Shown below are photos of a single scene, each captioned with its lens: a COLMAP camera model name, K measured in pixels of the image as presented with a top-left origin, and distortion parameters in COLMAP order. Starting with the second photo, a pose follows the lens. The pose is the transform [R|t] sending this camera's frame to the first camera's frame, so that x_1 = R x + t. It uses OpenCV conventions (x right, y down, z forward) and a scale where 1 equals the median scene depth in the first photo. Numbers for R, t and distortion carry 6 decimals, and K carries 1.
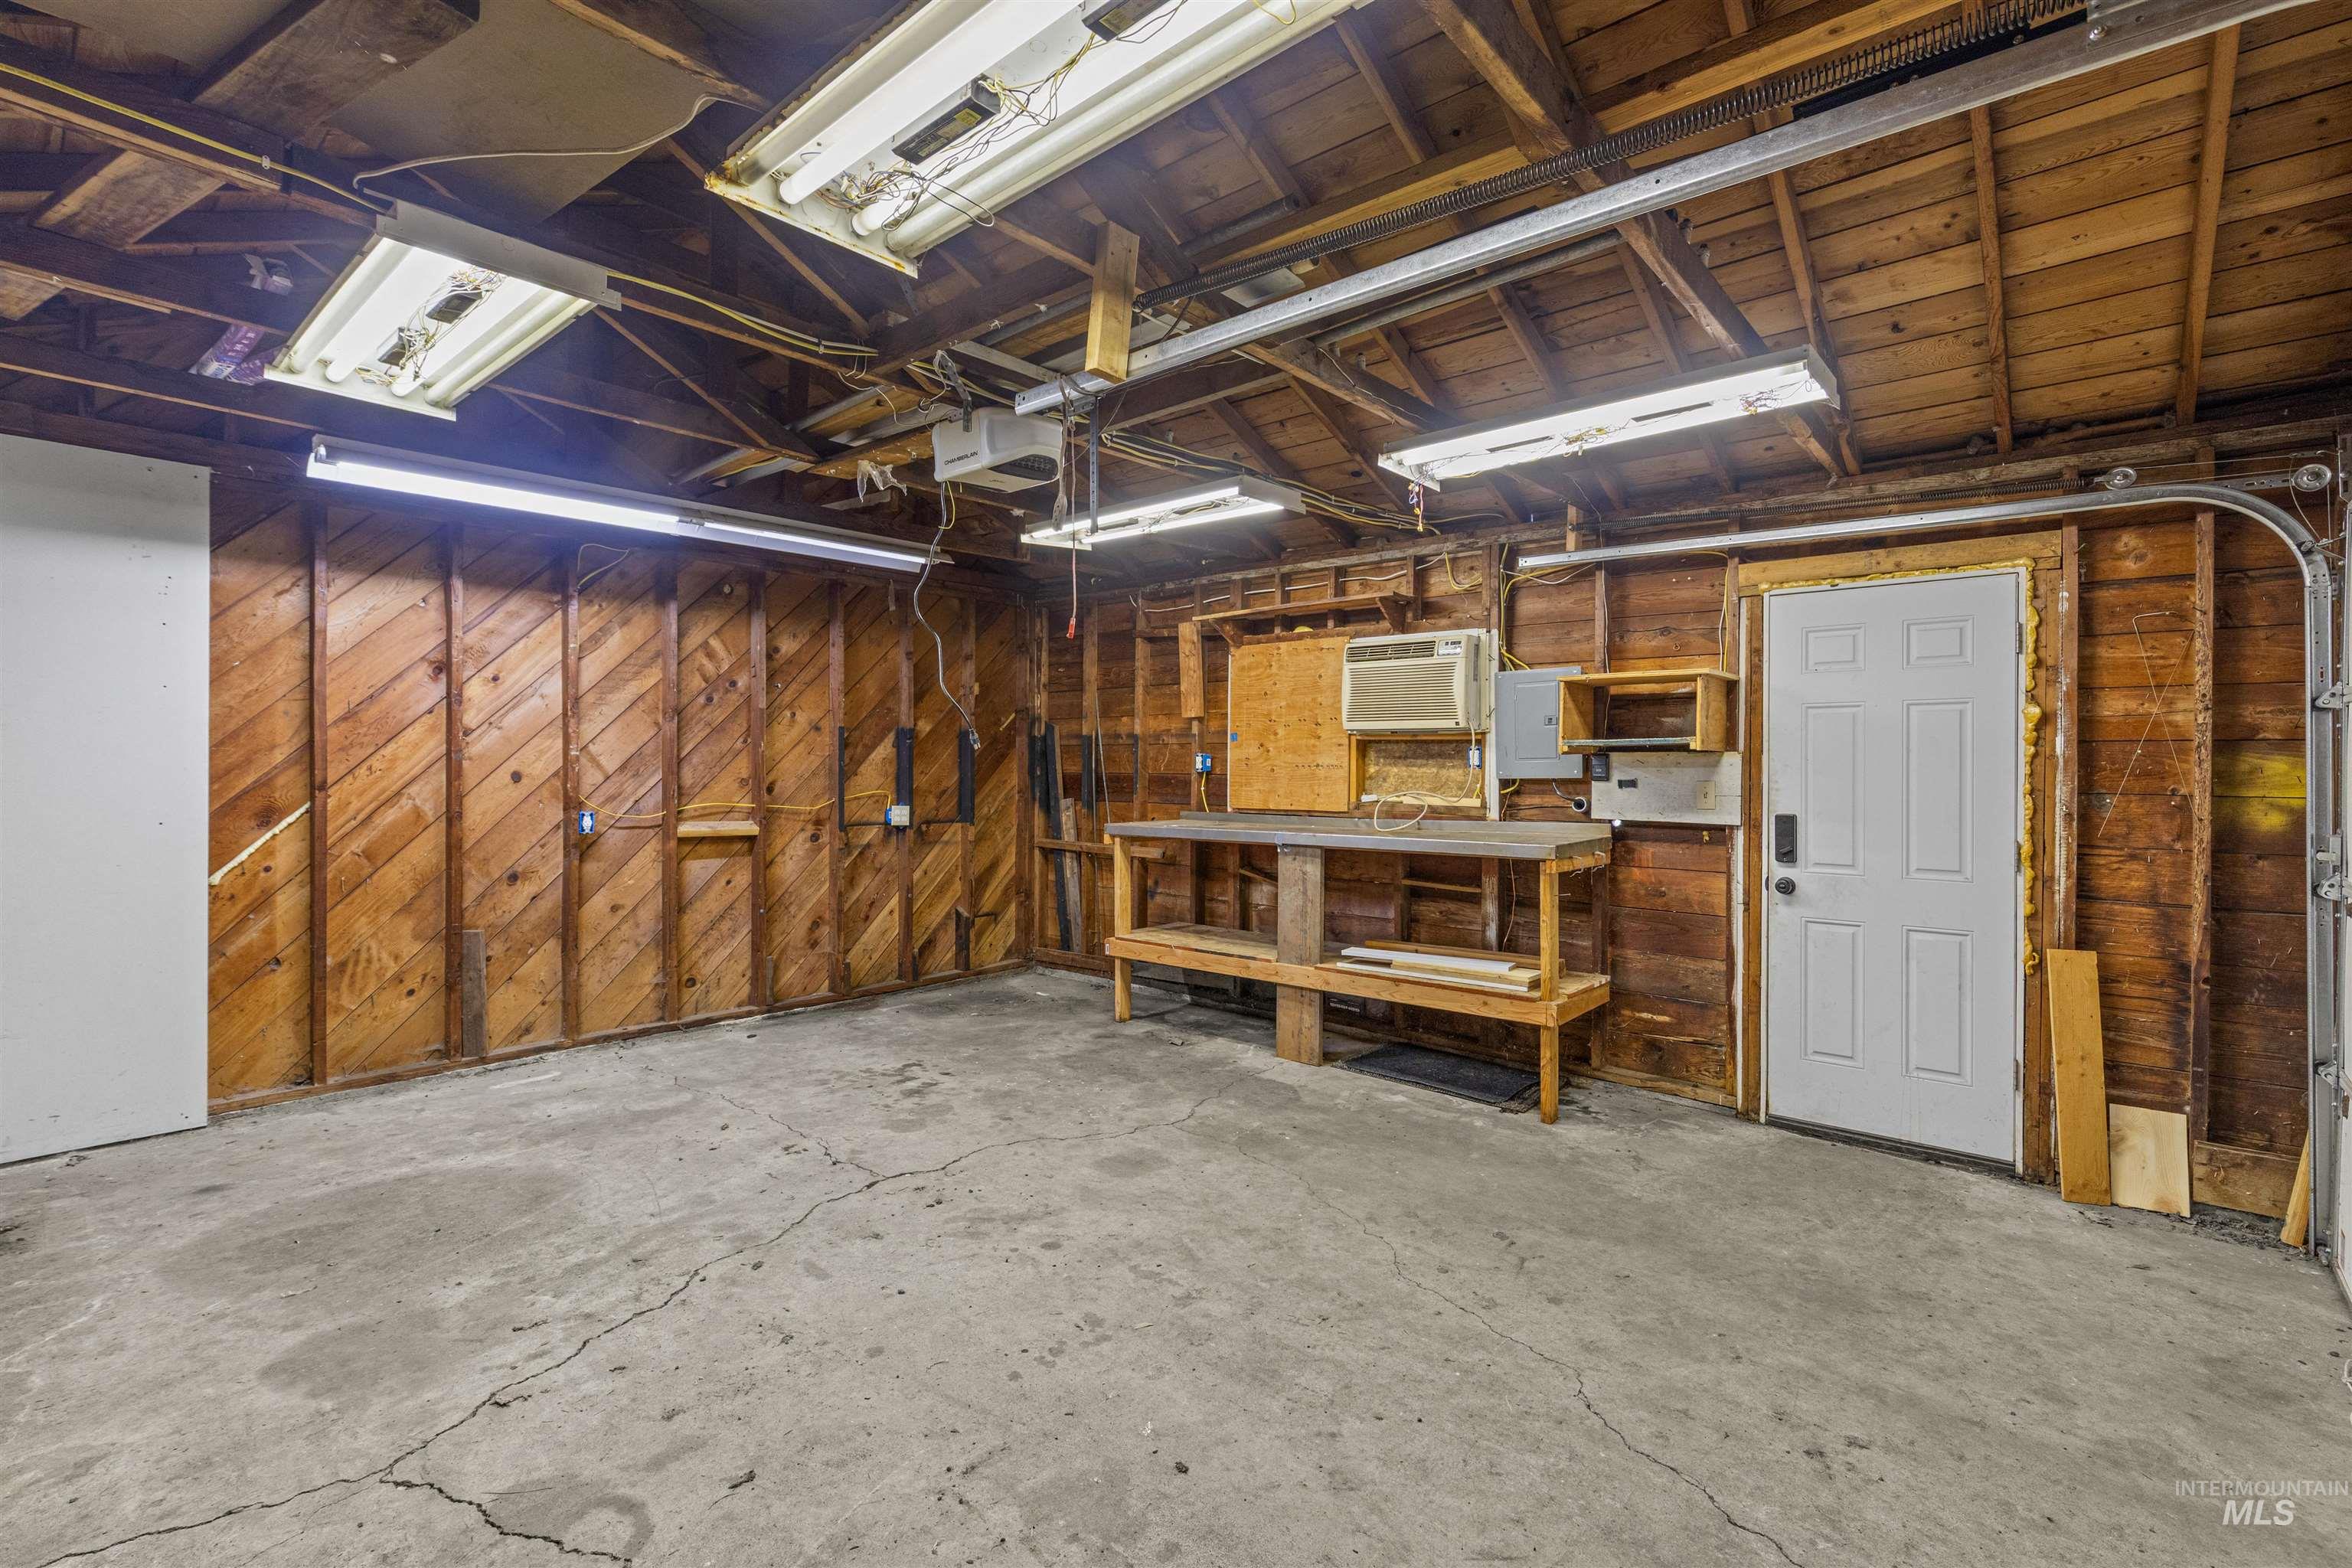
lens RADIAL K [[1065.7, 0, 1178.7], [0, 1065.7, 757.3], [0, 0, 1]] dist [0.006925, -0.000455]
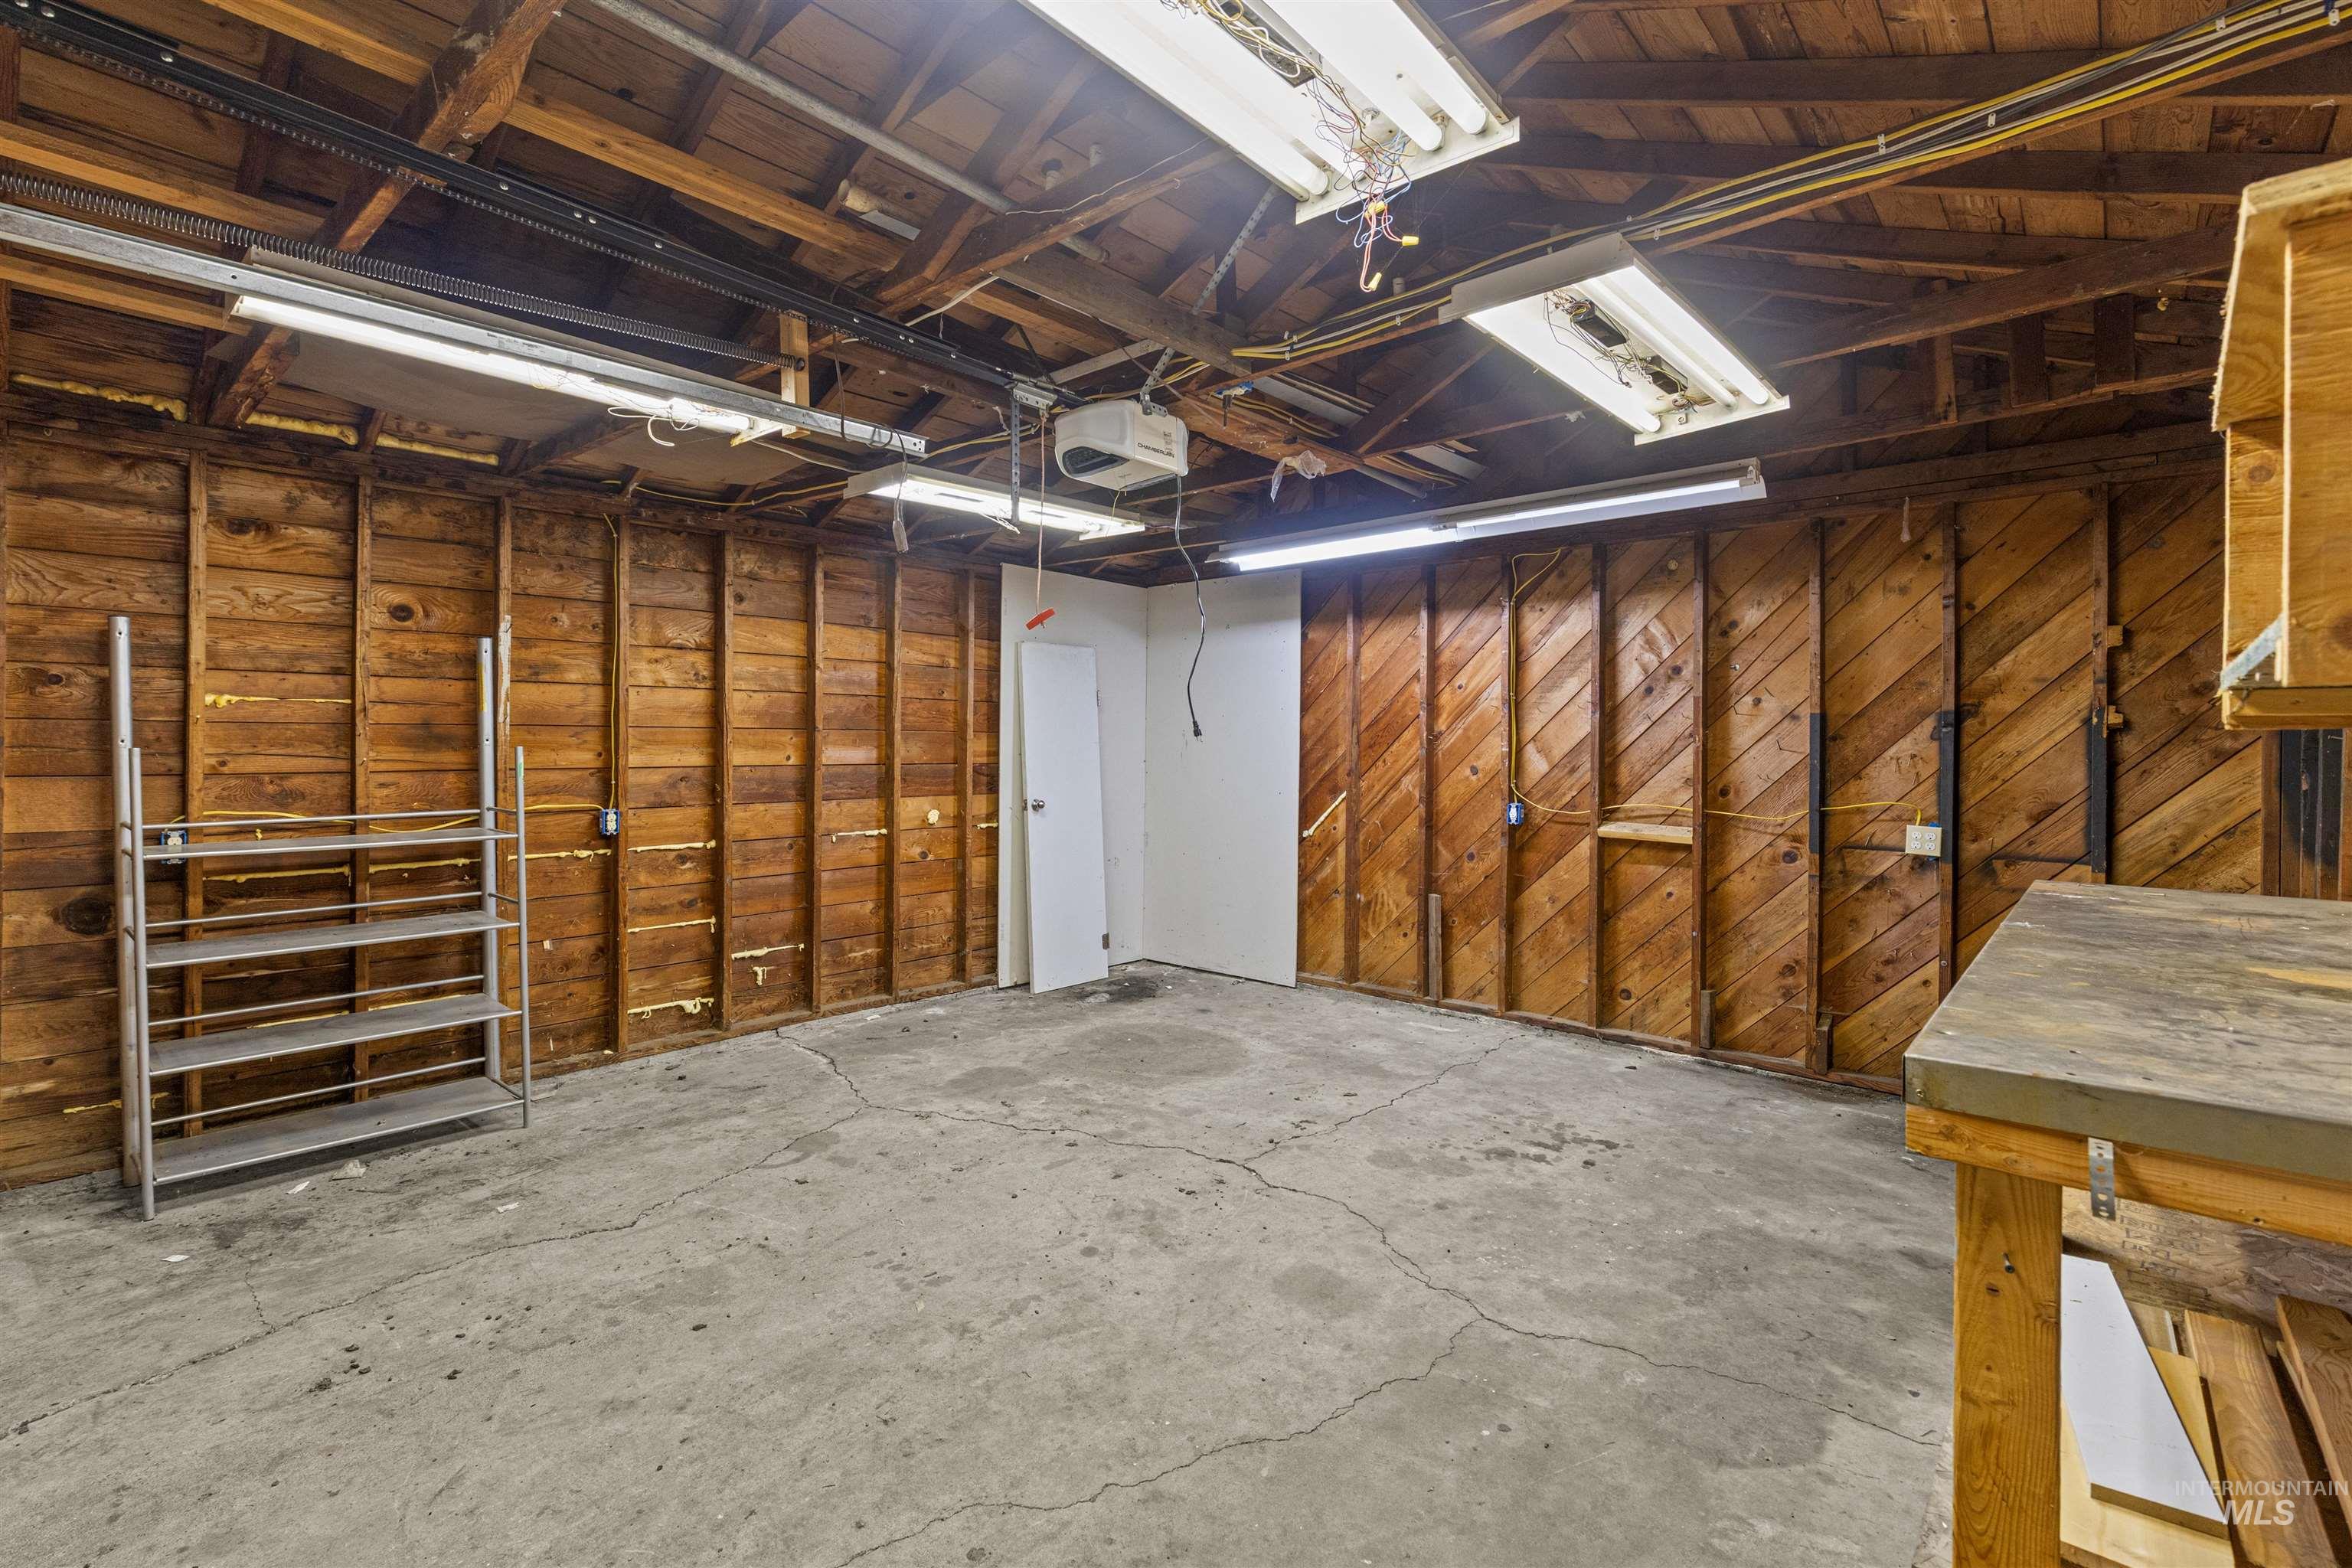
lens RADIAL K [[1065.7, 0, 1178.7], [0, 1065.7, 757.3], [0, 0, 1]] dist [0.006925, -0.000455]
pose [[-0.011498, 0.001596, -0.999933, 0.624842], [-0.001611, 0.999997, 0.001615, 0.002401], [0.999933, 0.001630, -0.011495, 0.796865]]
